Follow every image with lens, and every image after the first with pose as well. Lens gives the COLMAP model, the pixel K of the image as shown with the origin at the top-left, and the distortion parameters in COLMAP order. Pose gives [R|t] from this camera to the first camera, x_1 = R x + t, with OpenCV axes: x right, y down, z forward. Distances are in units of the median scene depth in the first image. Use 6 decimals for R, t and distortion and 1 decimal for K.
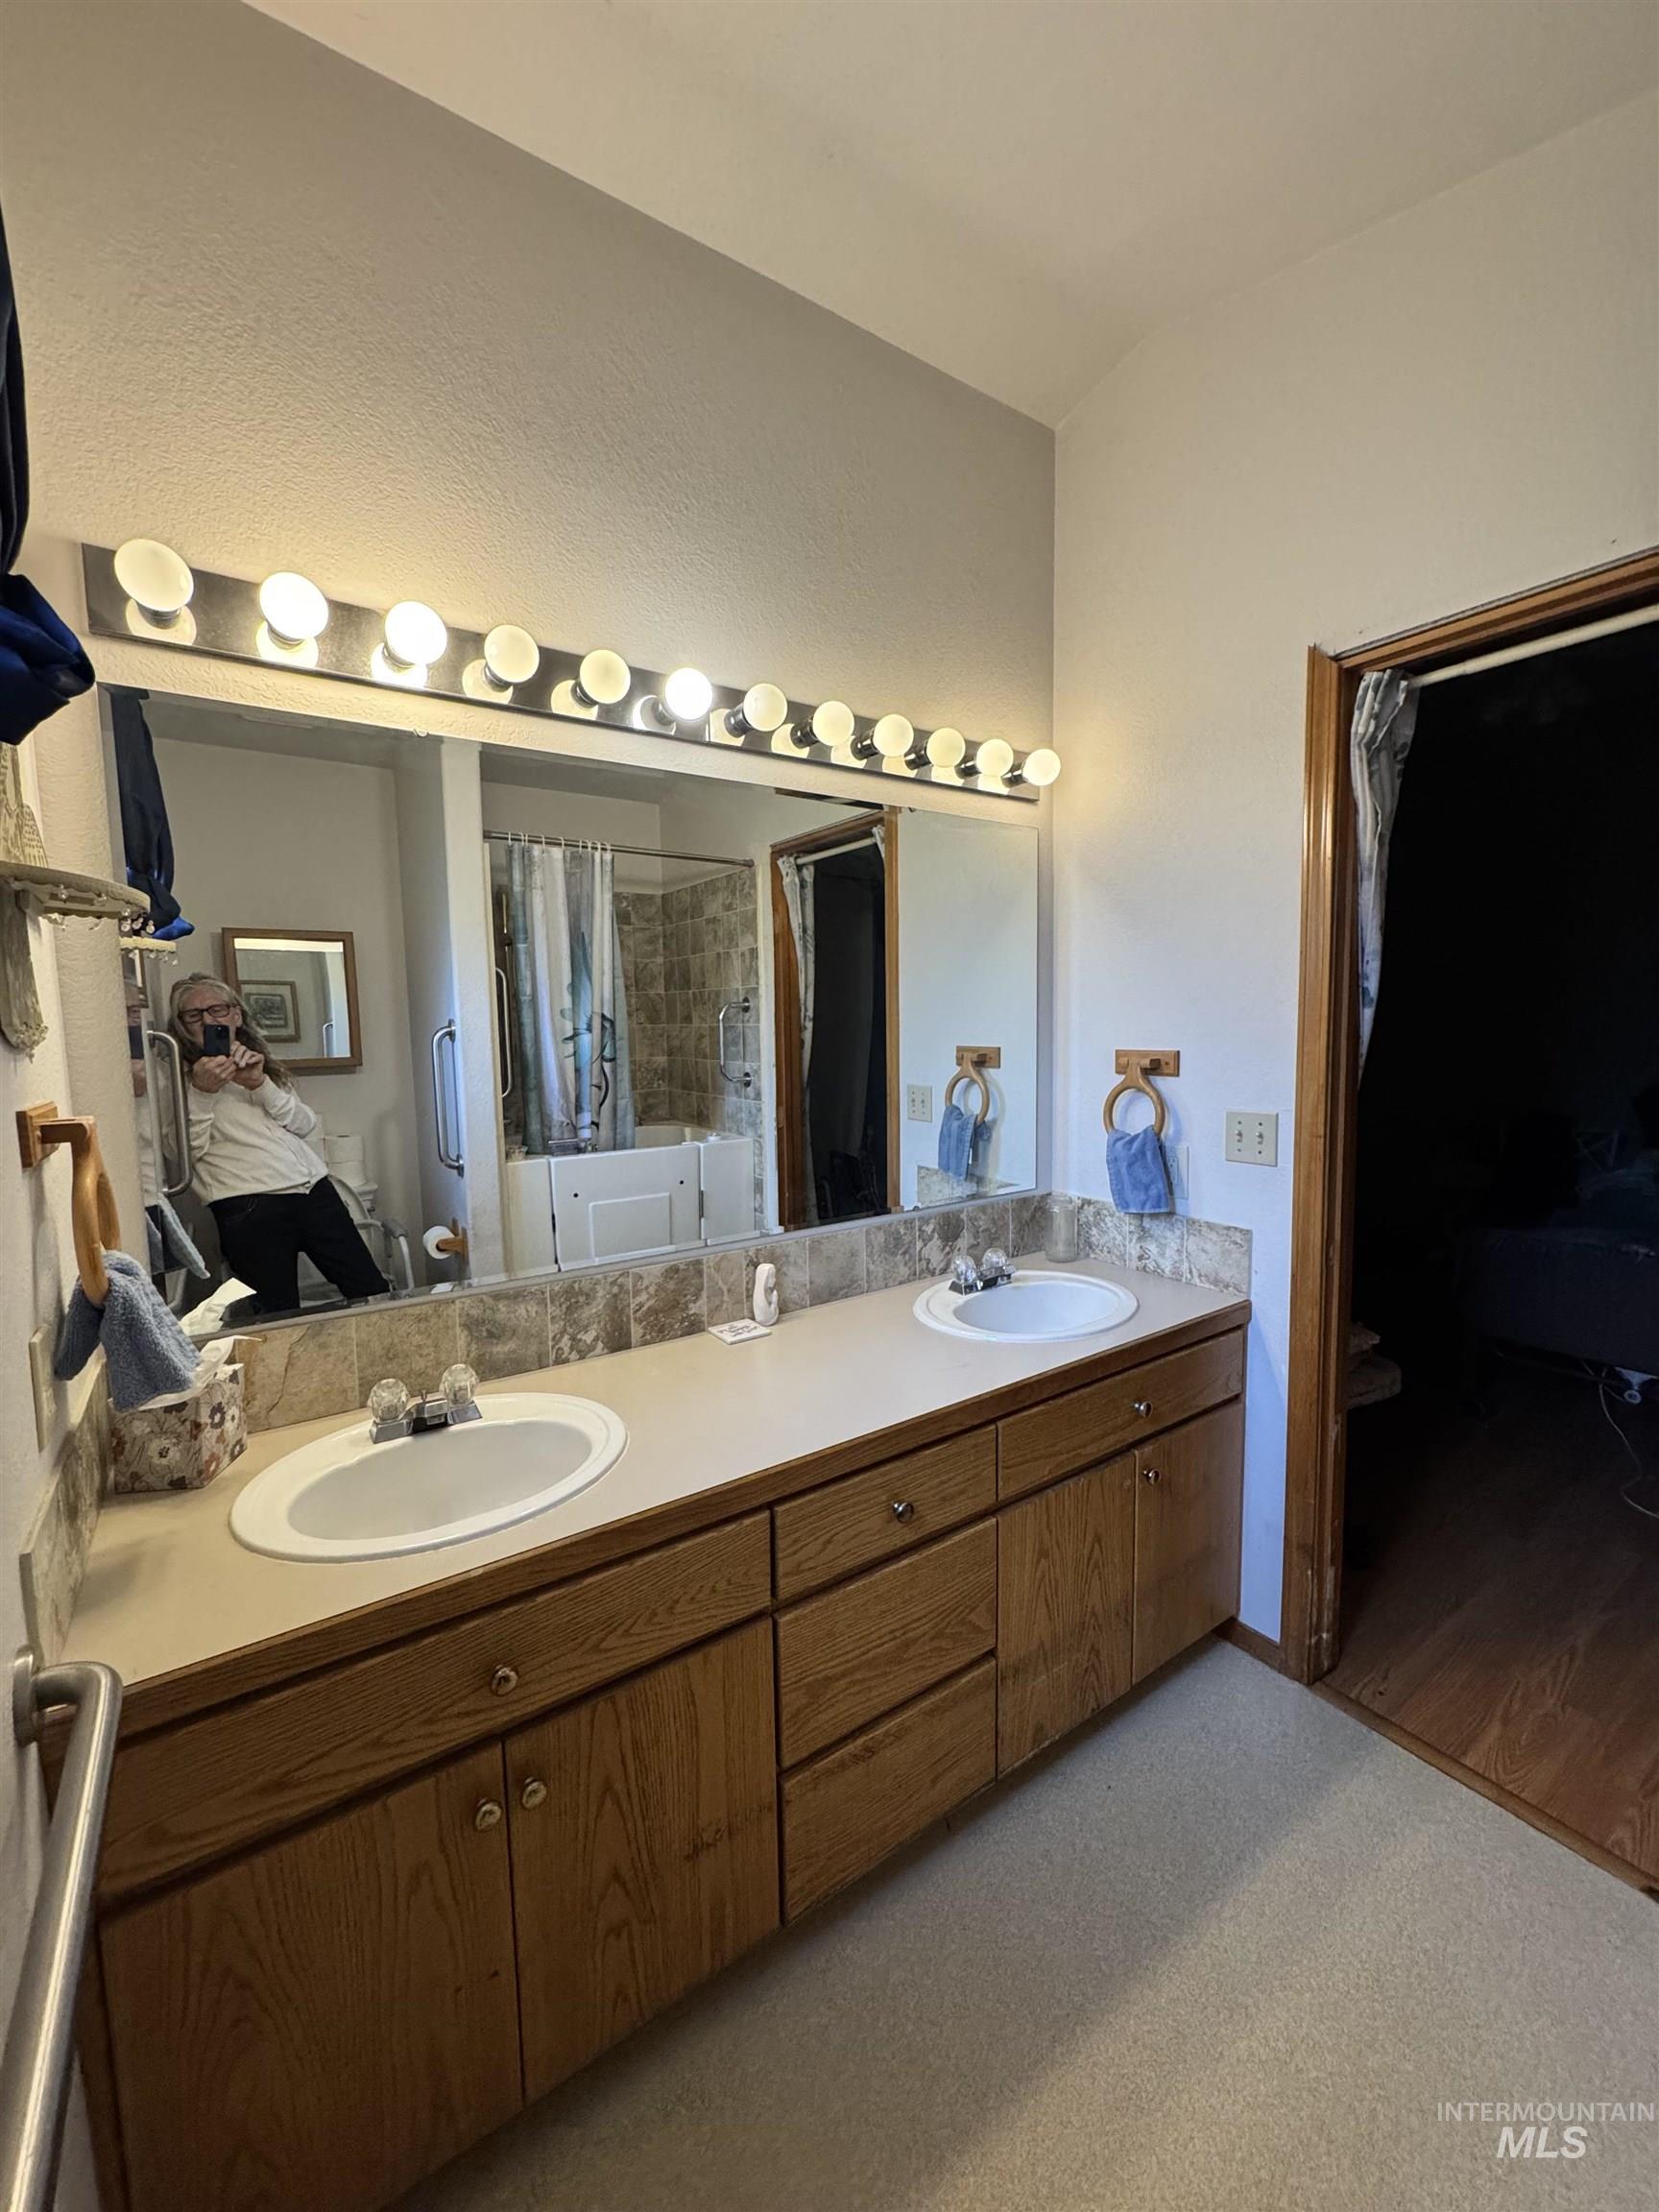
lens RADIAL K [[871.1, 0, 832.9], [0, 871.1, 1112.4], [0, 0, 1]] dist [-0.001513, 0.000001]
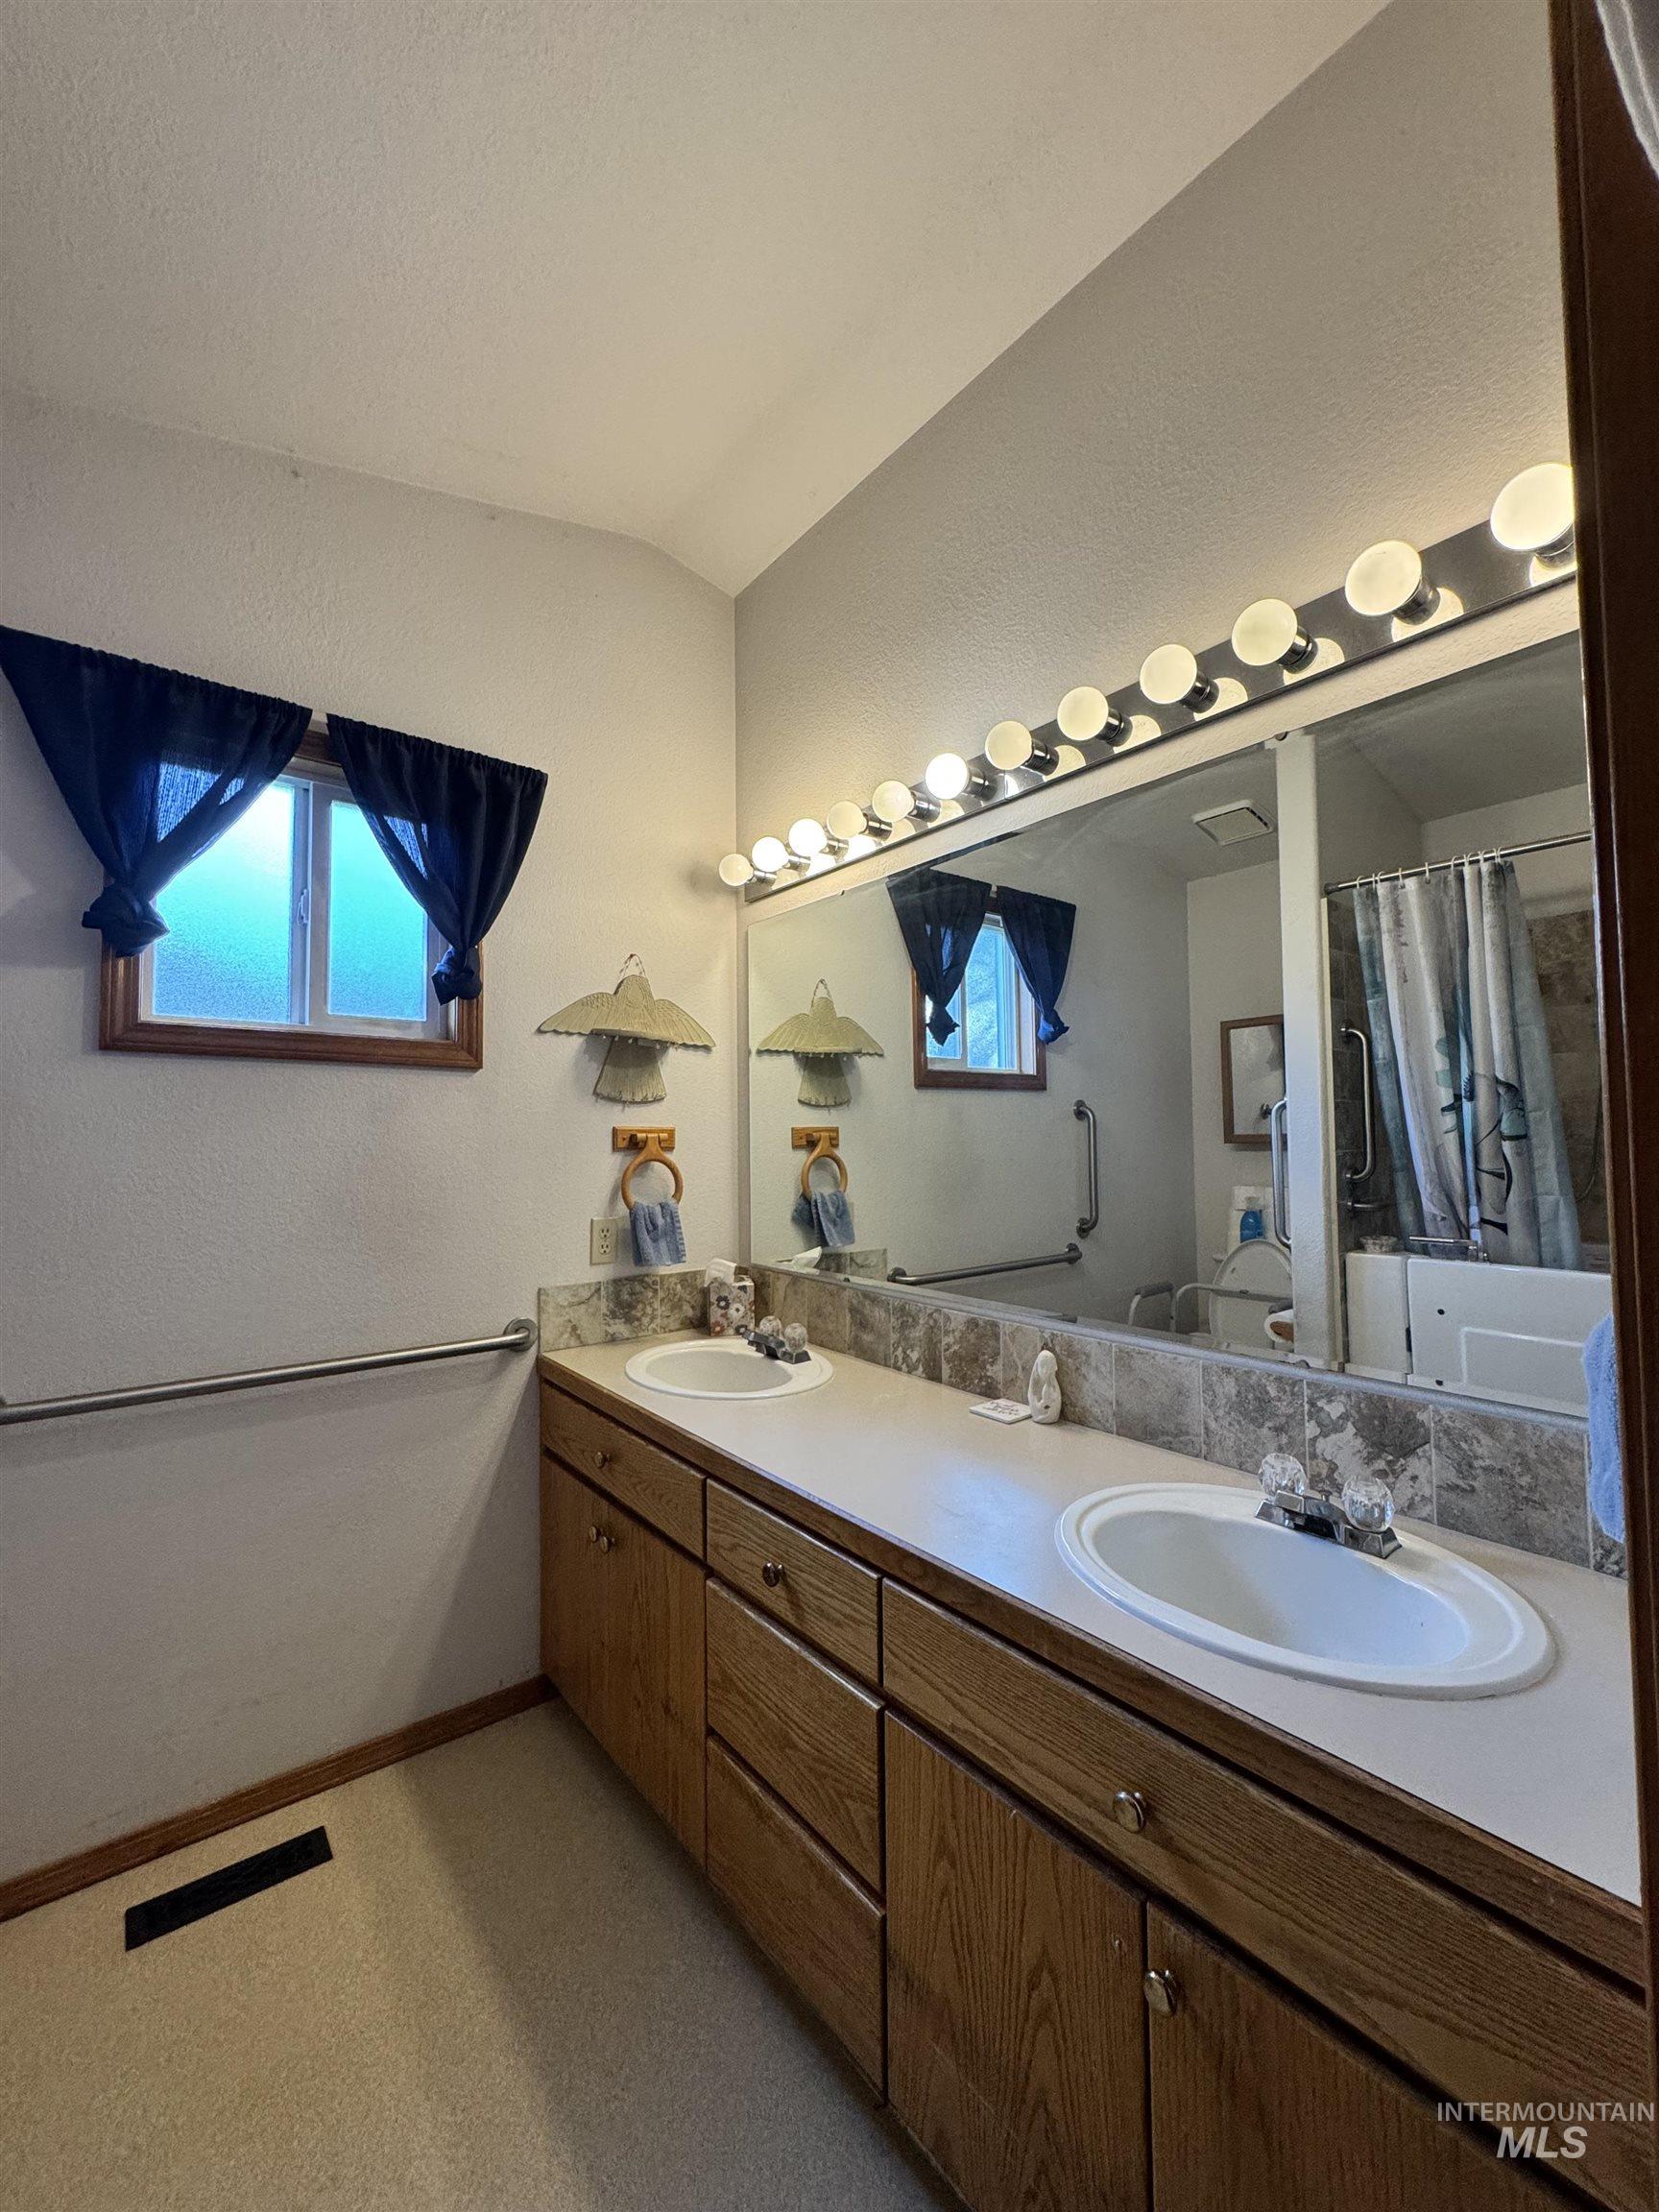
lens RADIAL K [[881.3, 0, 836.0], [0, 881.3, 1102.6], [0, 0, 1]] dist [-0.006359, 0.000339]
pose [[0.069816, -0.026408, -0.997210, 0.815358], [-0.092982, 0.995125, -0.032862, -0.024748], [0.993217, 0.095017, 0.067020, 0.733128]]
